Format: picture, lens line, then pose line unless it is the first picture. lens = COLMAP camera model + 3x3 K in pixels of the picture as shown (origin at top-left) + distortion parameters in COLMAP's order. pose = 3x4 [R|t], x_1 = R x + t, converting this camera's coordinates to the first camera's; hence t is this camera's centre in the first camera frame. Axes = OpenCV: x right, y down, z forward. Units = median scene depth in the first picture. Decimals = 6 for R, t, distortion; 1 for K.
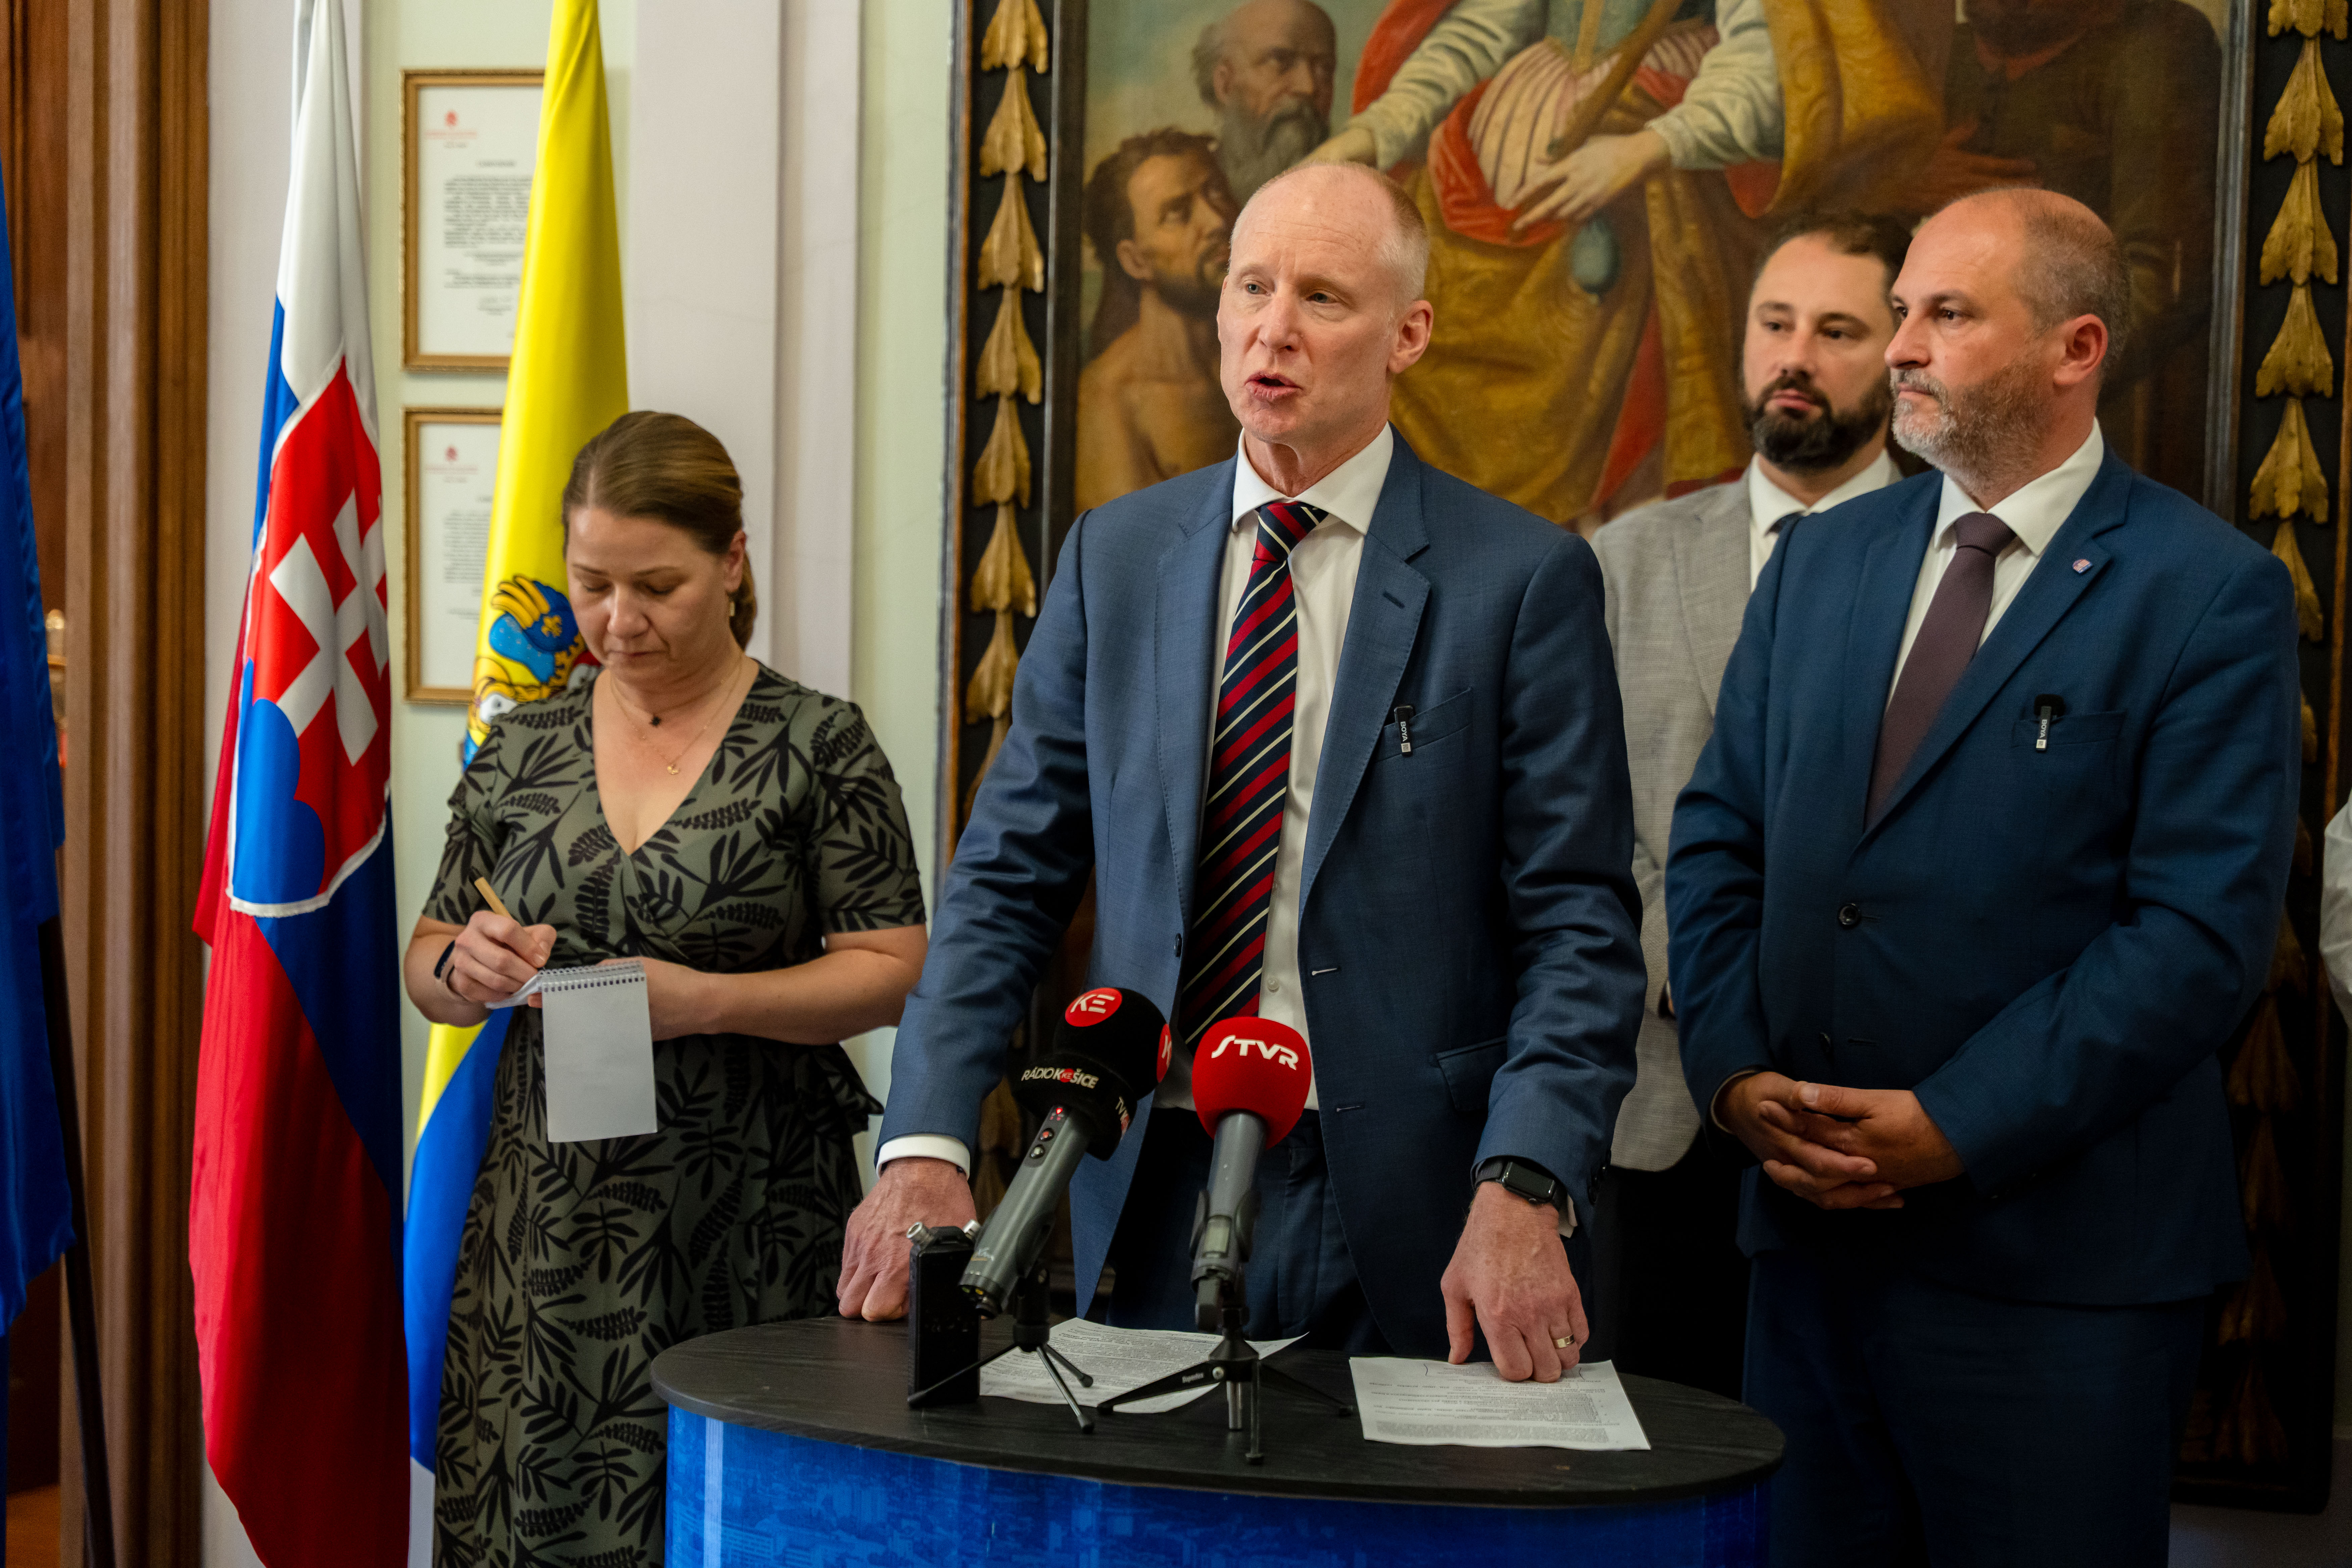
lens RADIAL K [[4209.5, 0, 1132.8], [0, 4209.5, 828.1], [0, 0, 1]] dist [0.044755, 0.000000]
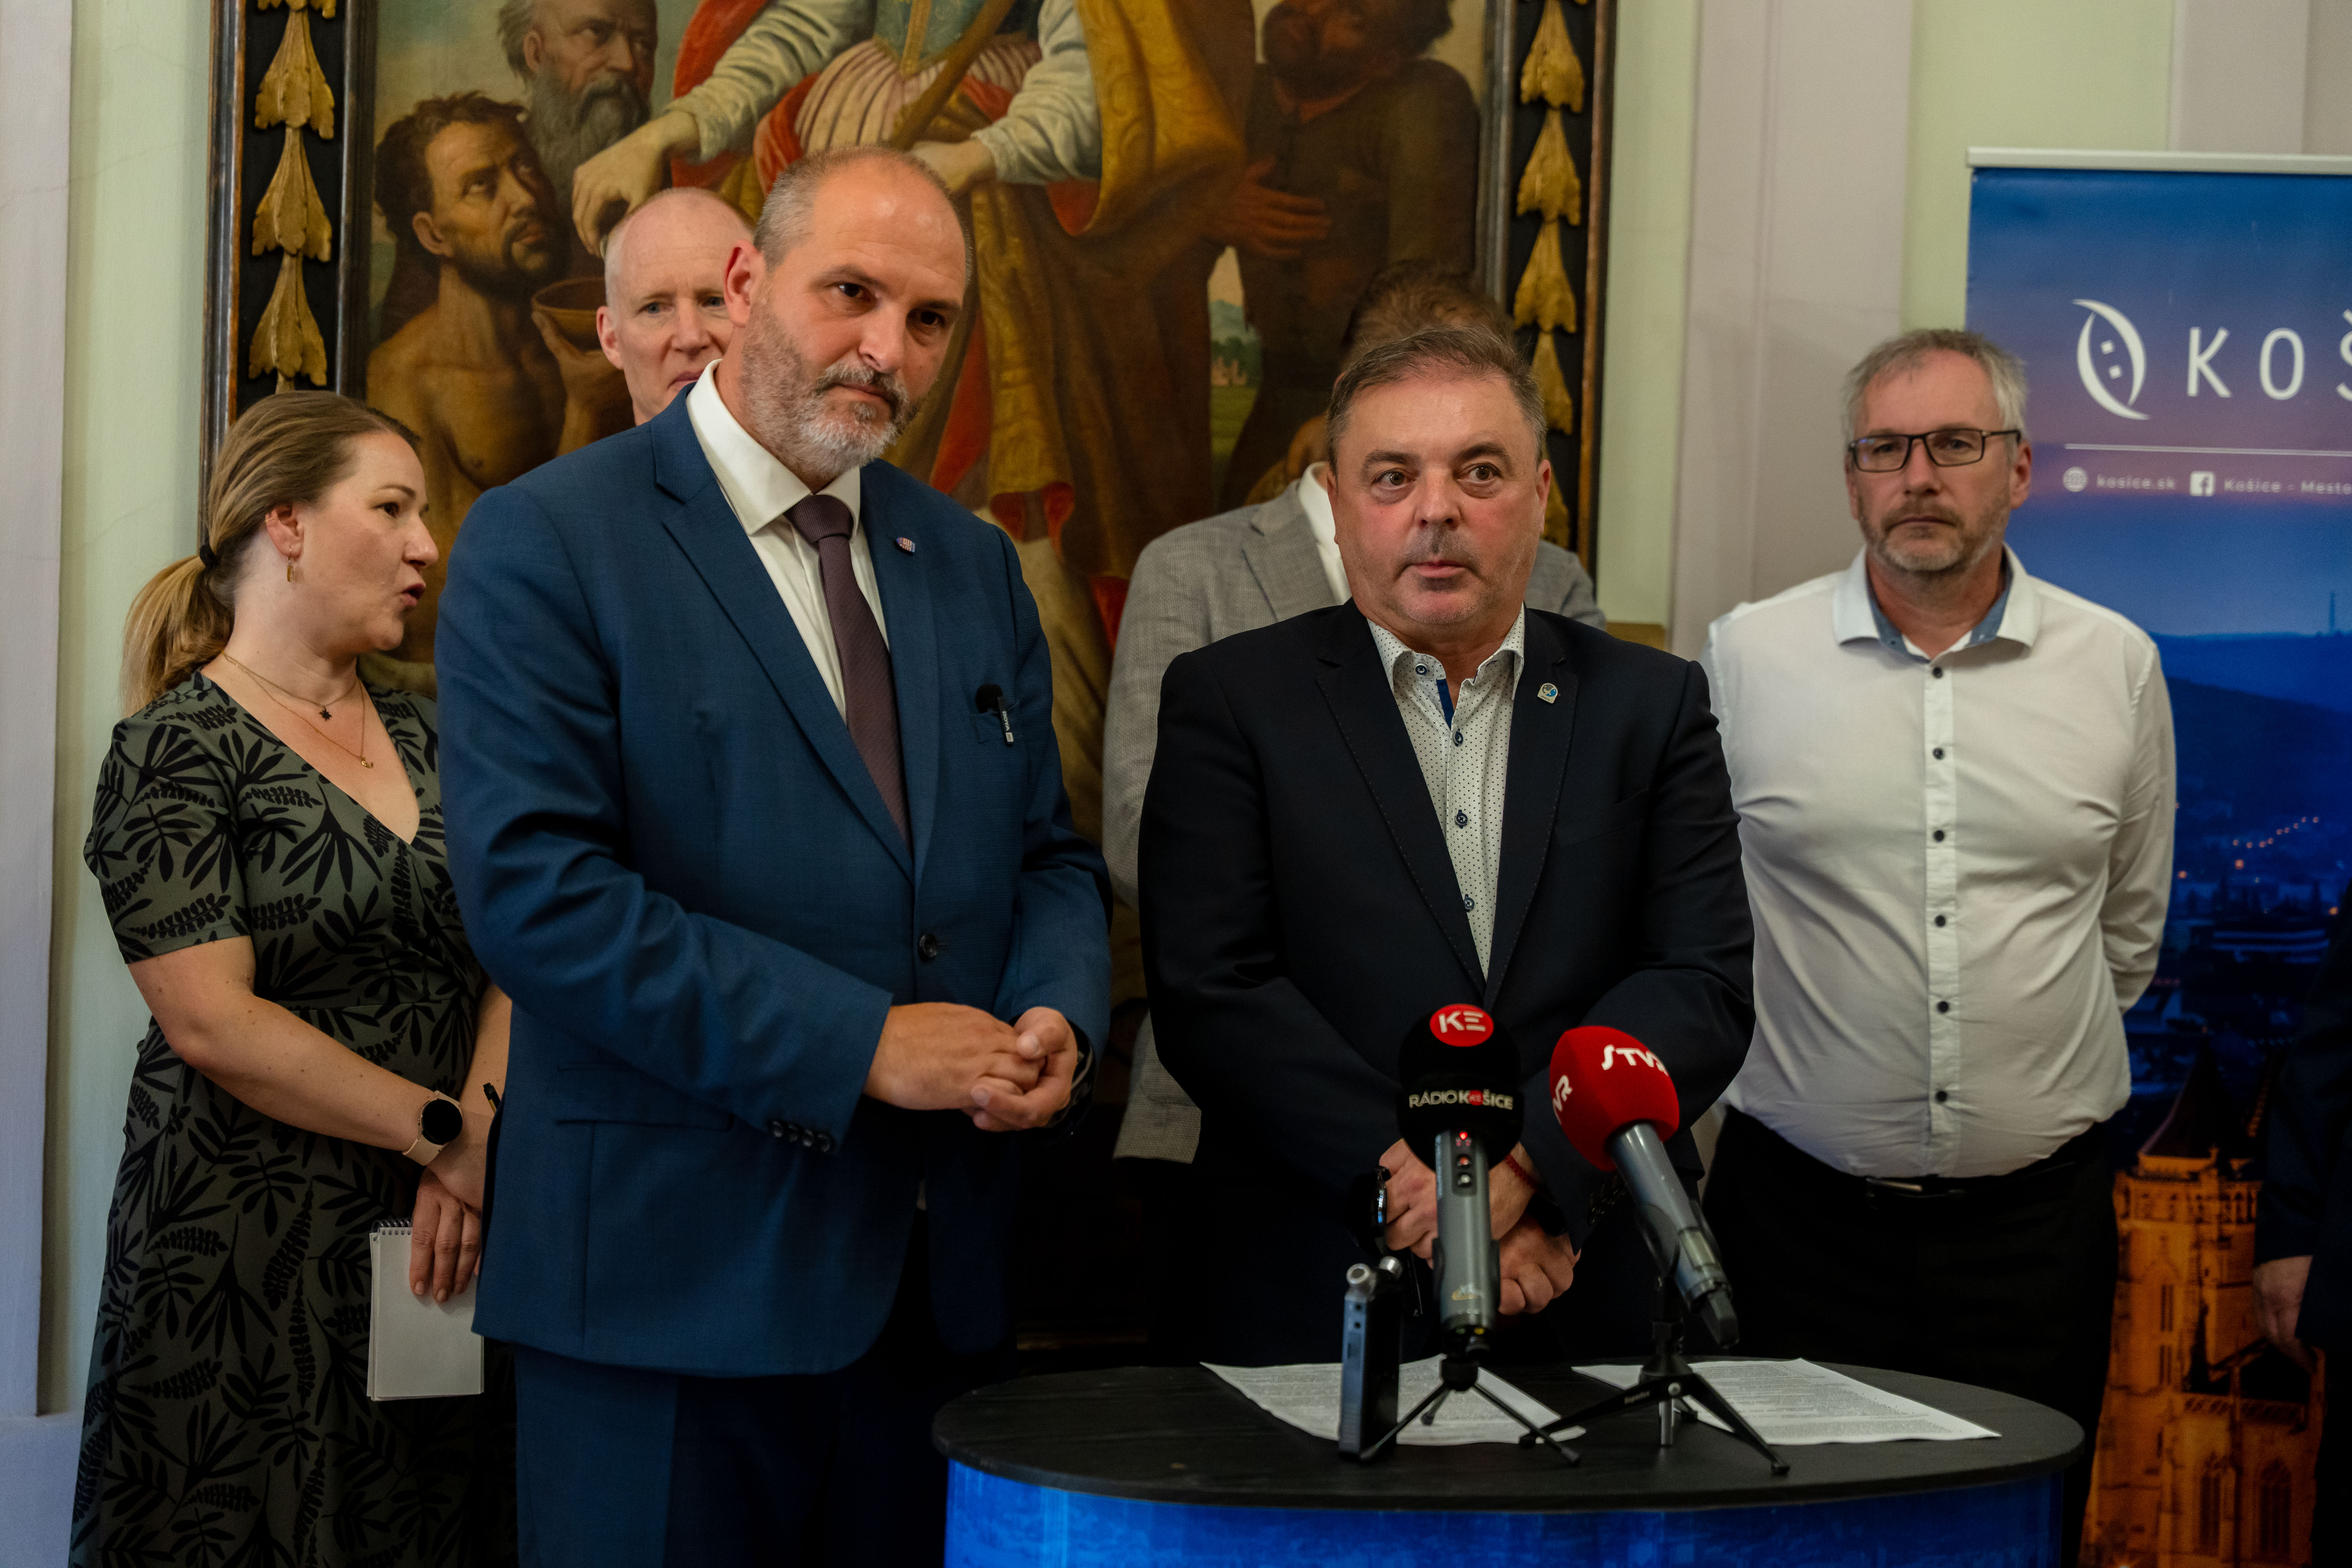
lens RADIAL K [[4093.4, 0, 1164.1], [0, 4093.4, 800.7], [0, 0, 1]] dist [0.043064, 0.000000]
pose [[0.787081, -0.019026, 0.616556, -0.438819], [0.027265, 0.999620, -0.003960, -0.004629], [-0.616247, 0.019927, 0.787301, 0.212893]]
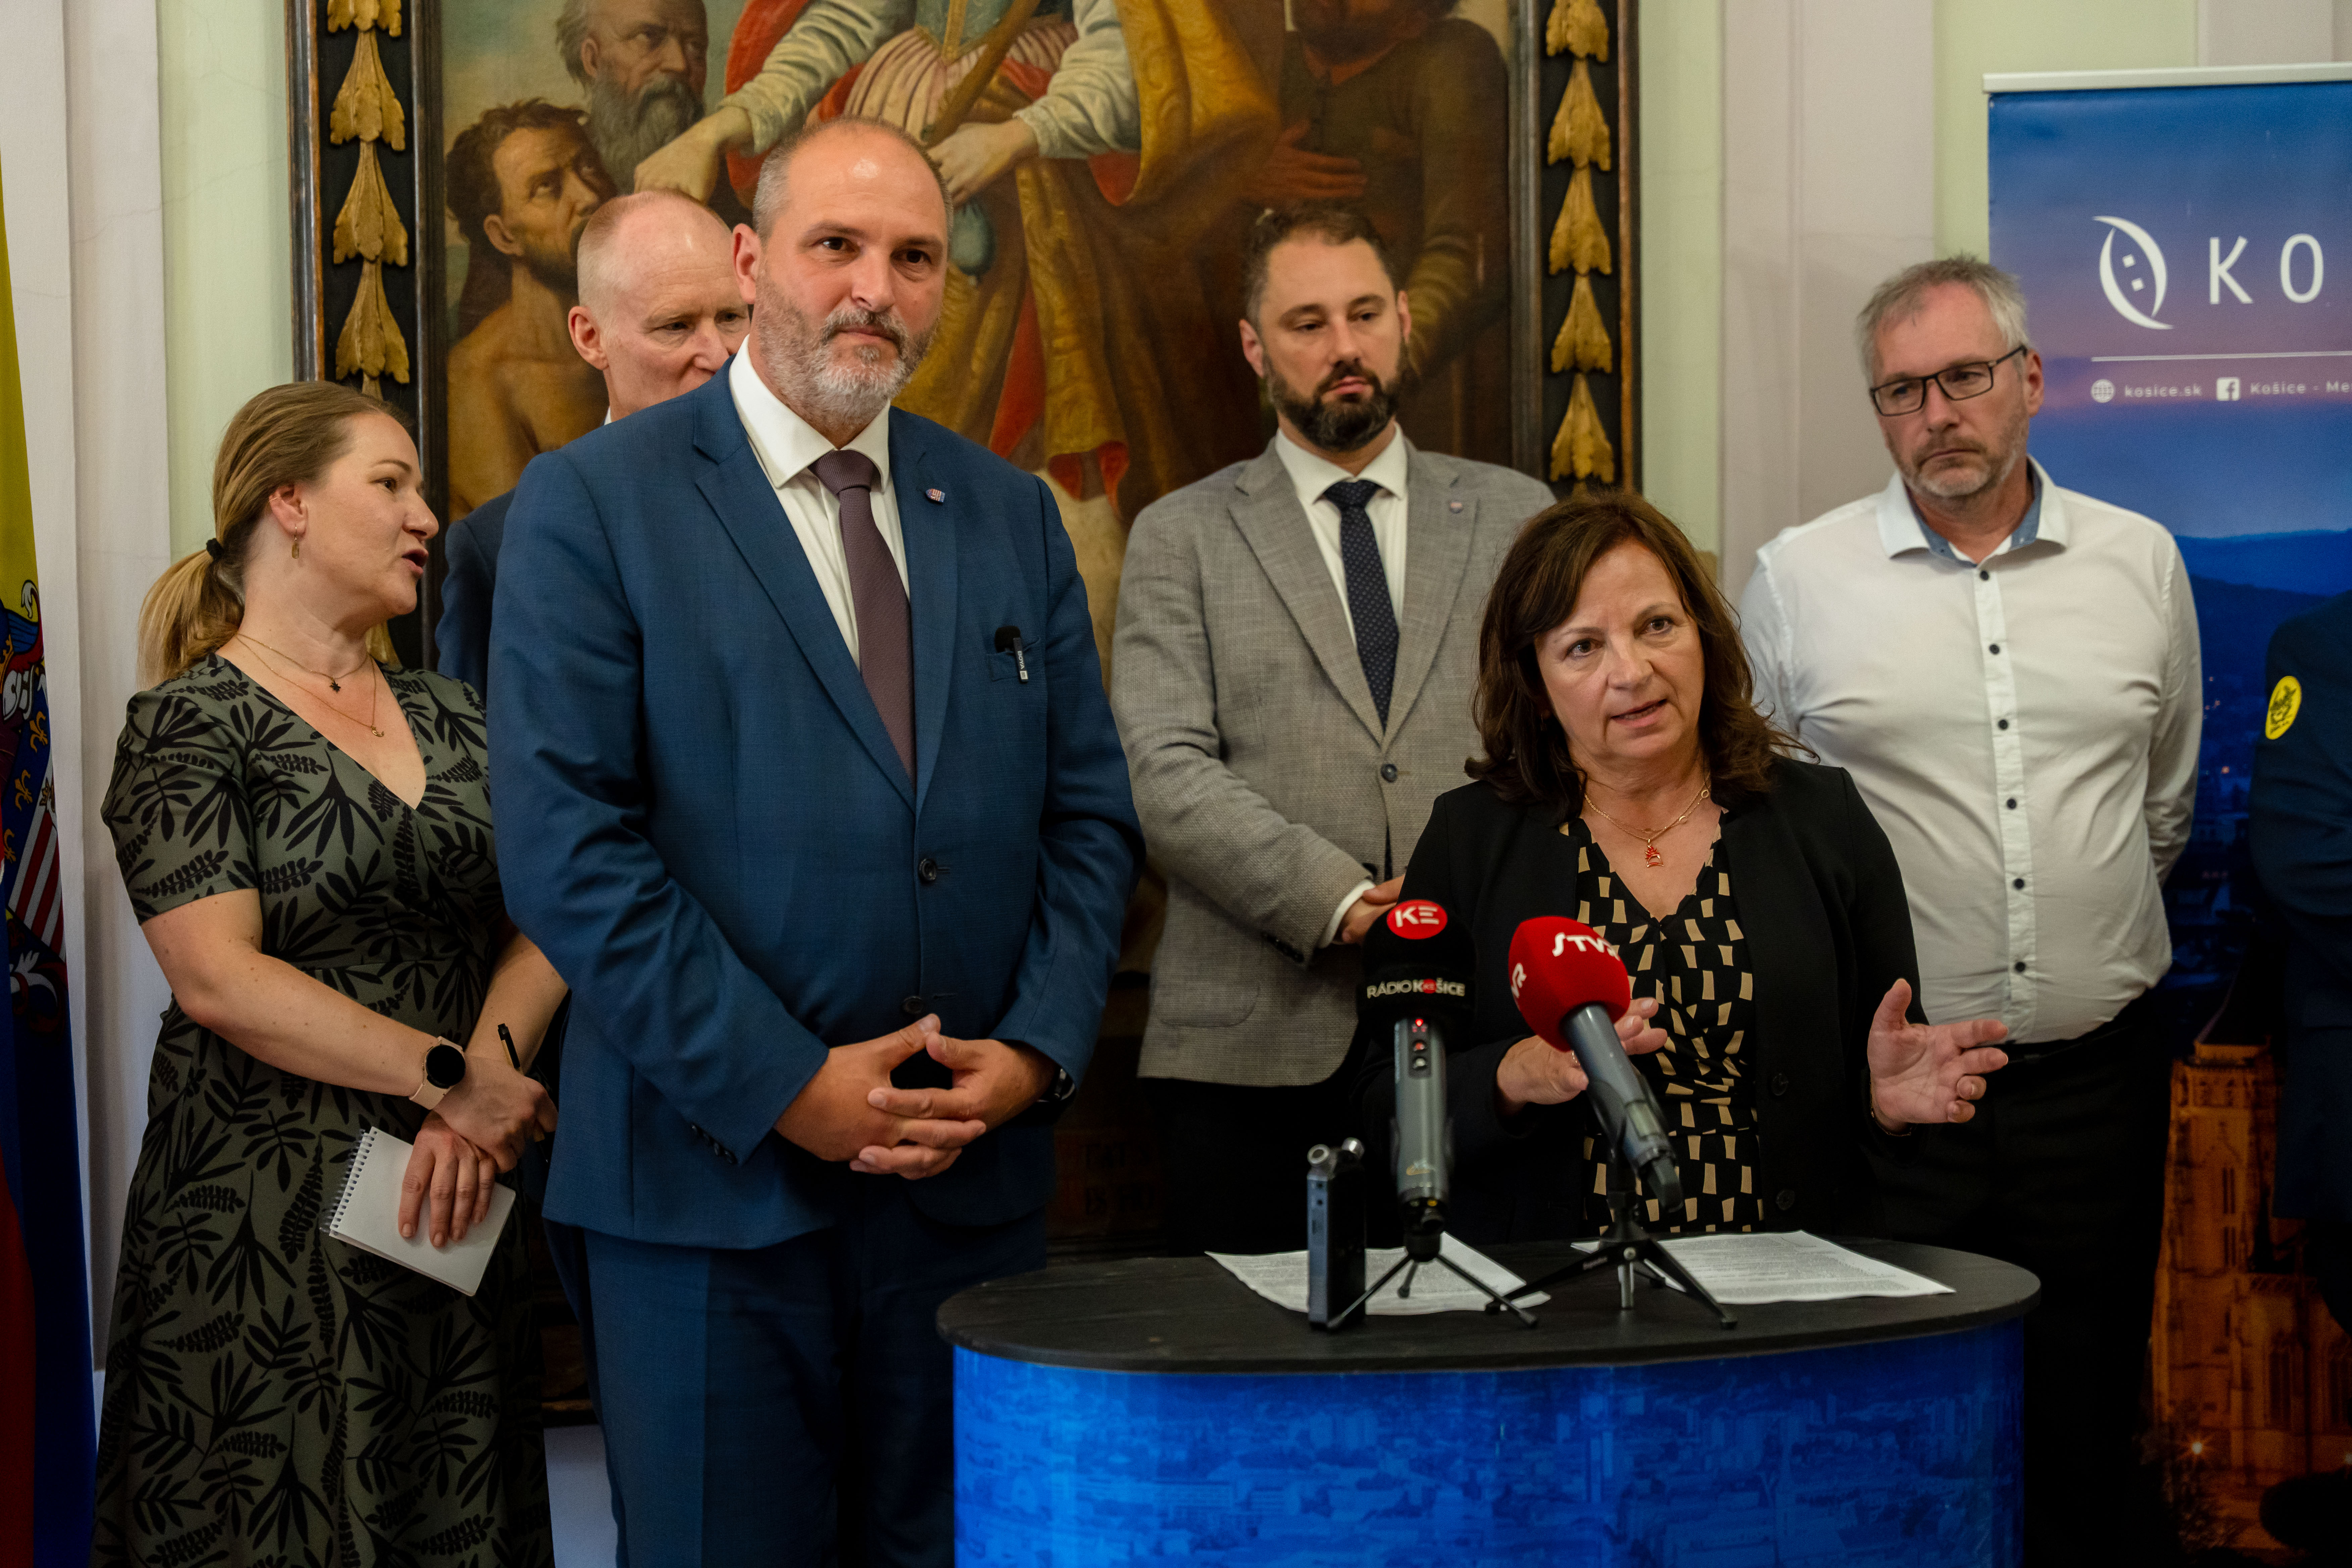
lens RADIAL K [[4031.8, 0, 1160.3], [0, 4031.8, 817.7], [0, 0, 1]] dist [0.042733, 0.000000]
pose [[0.824649, -0.058425, 0.562619, -0.418127], [0.070715, 0.997497, -0.000064, 0.009465], [-0.561207, 0.039838, 0.826716, 0.159523]]
